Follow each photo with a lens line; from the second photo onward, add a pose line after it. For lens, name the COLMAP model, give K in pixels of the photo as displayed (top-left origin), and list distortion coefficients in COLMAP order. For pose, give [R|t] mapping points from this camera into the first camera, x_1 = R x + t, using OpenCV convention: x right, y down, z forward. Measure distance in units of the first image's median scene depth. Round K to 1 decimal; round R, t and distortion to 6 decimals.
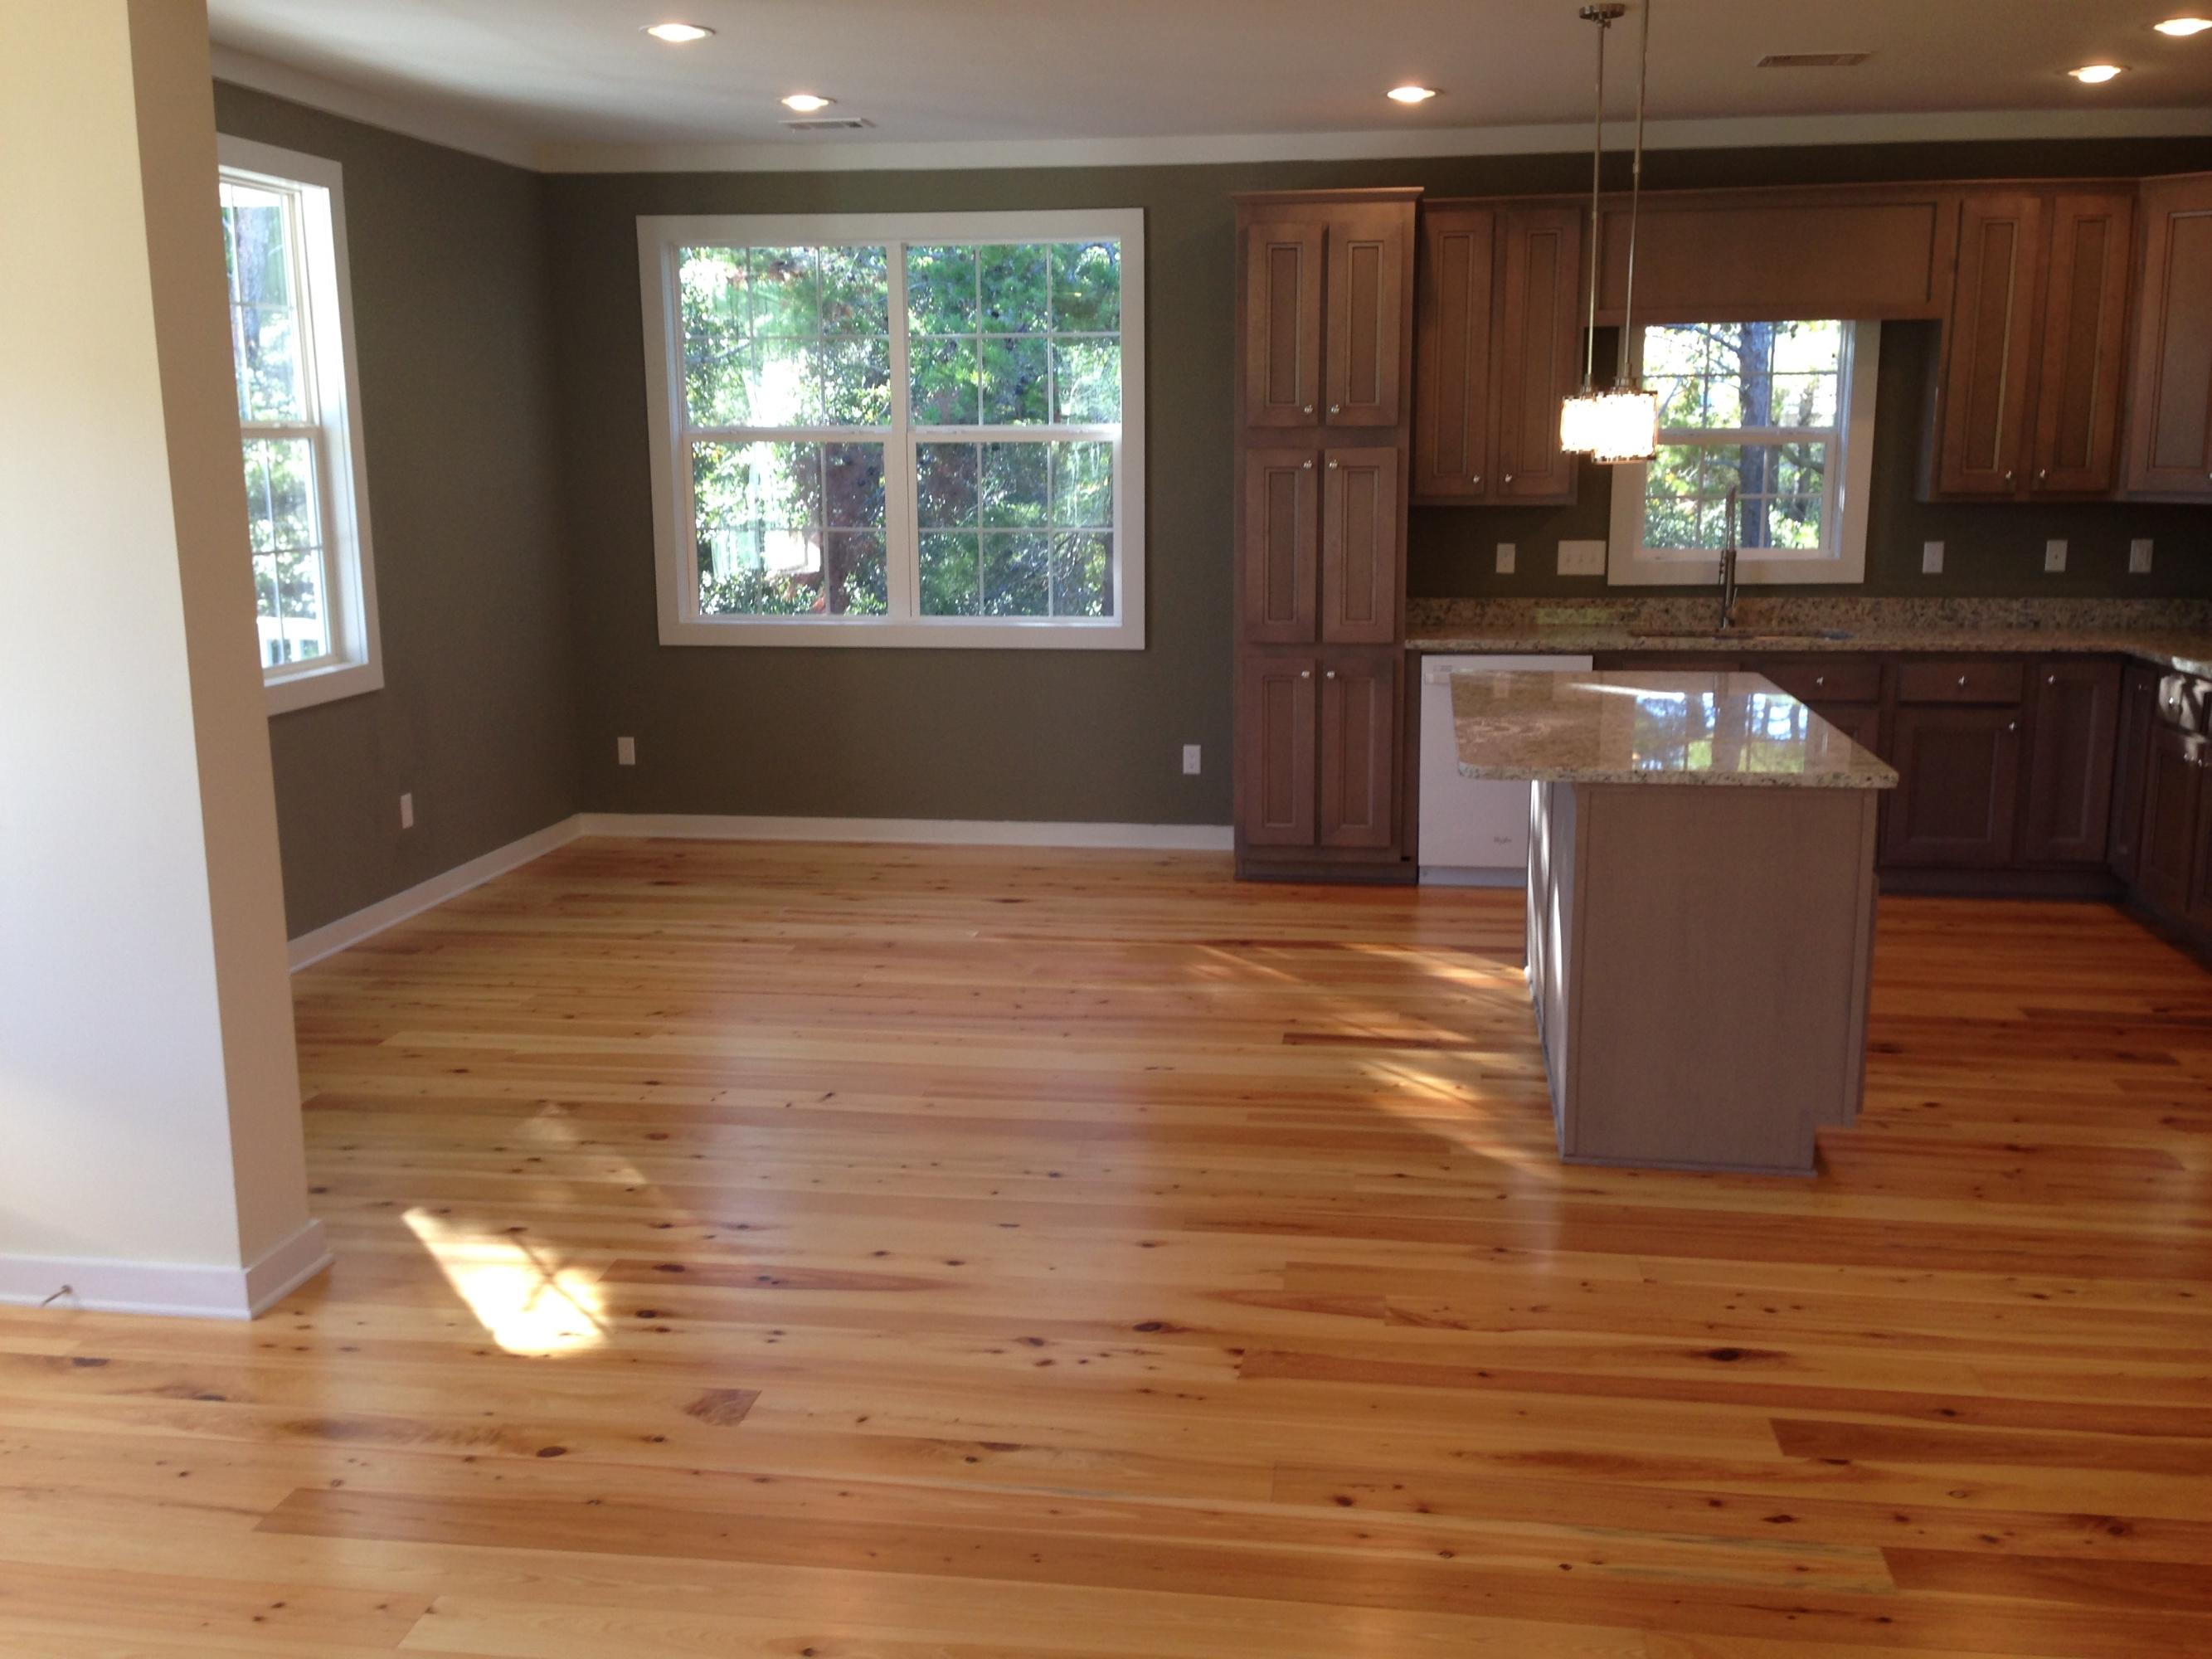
lens RADIAL K [[2075.1, 0, 1102.9], [0, 2075.1, 865.6], [0, 0, 1]] dist [0.031771, 0.000530]
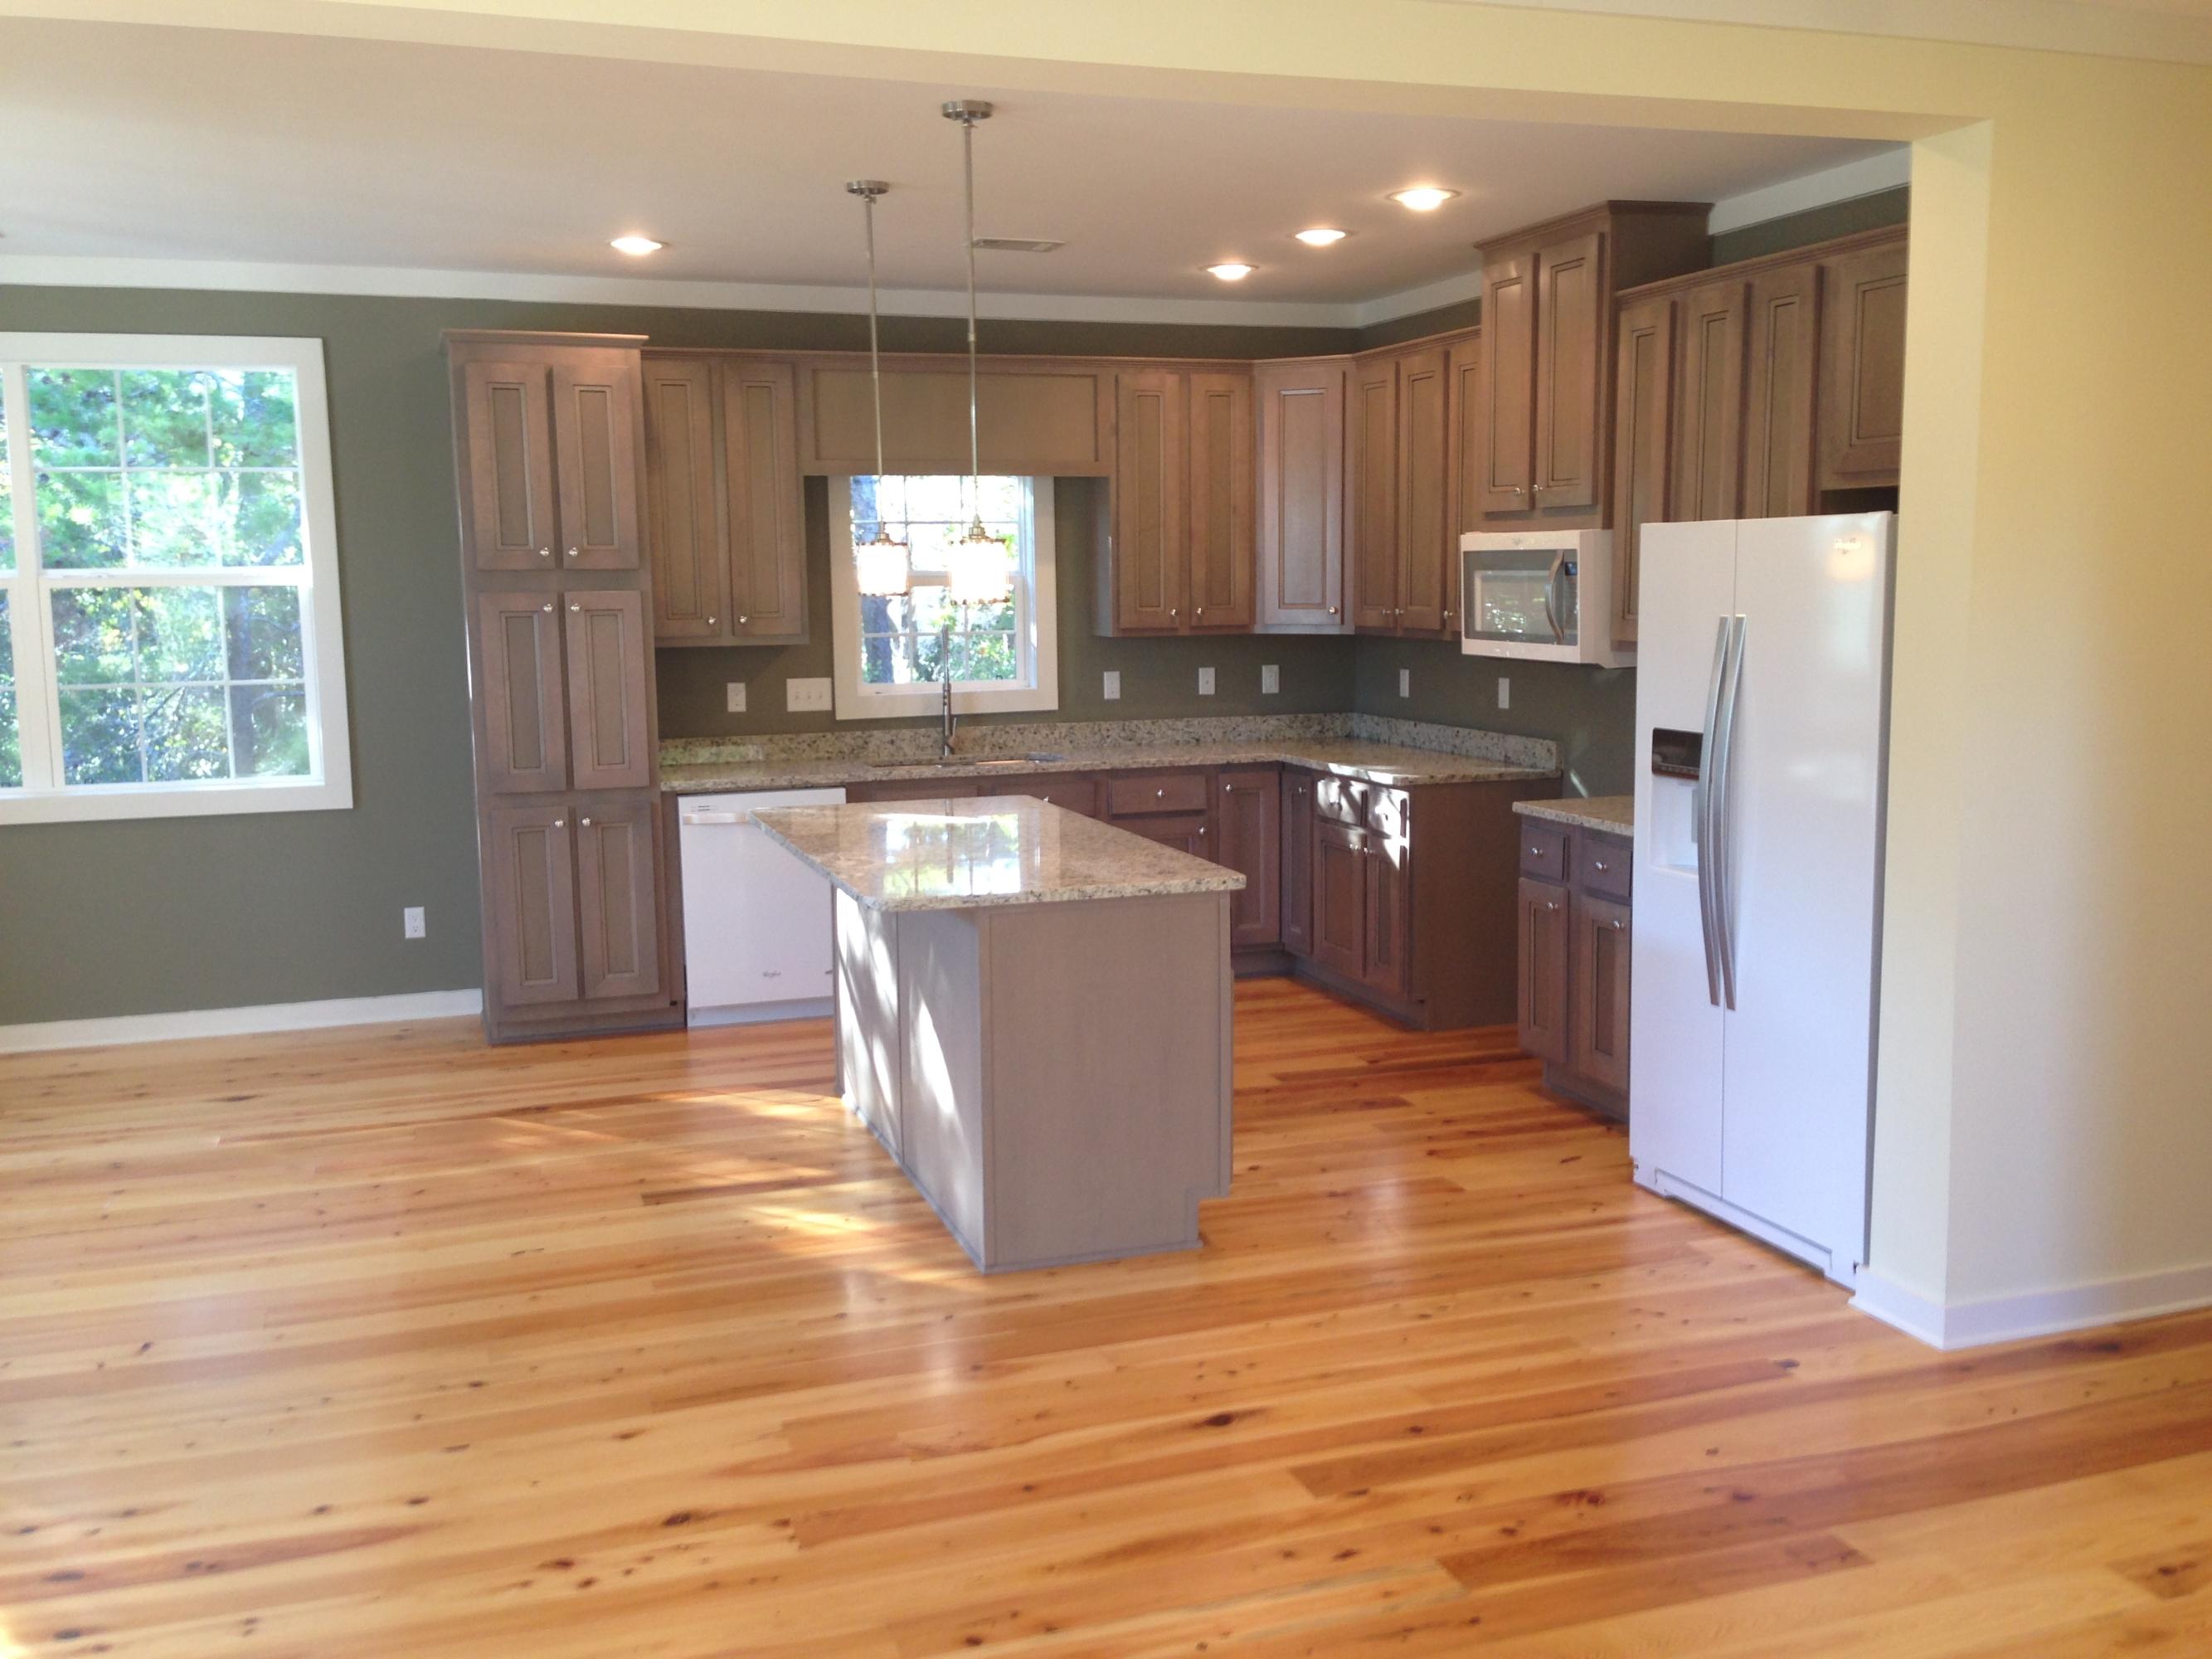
lens RADIAL K [[2093.0, 0, 1106.0], [0, 2093.0, 829.5], [0, 0, 1]] dist [0.108943, -0.261082]
pose [[0.872800, -0.064156, 0.483842, -0.163696], [0.103620, 0.993082, -0.055240, -0.009522], [-0.476951, 0.098349, 0.873410, 0.028410]]
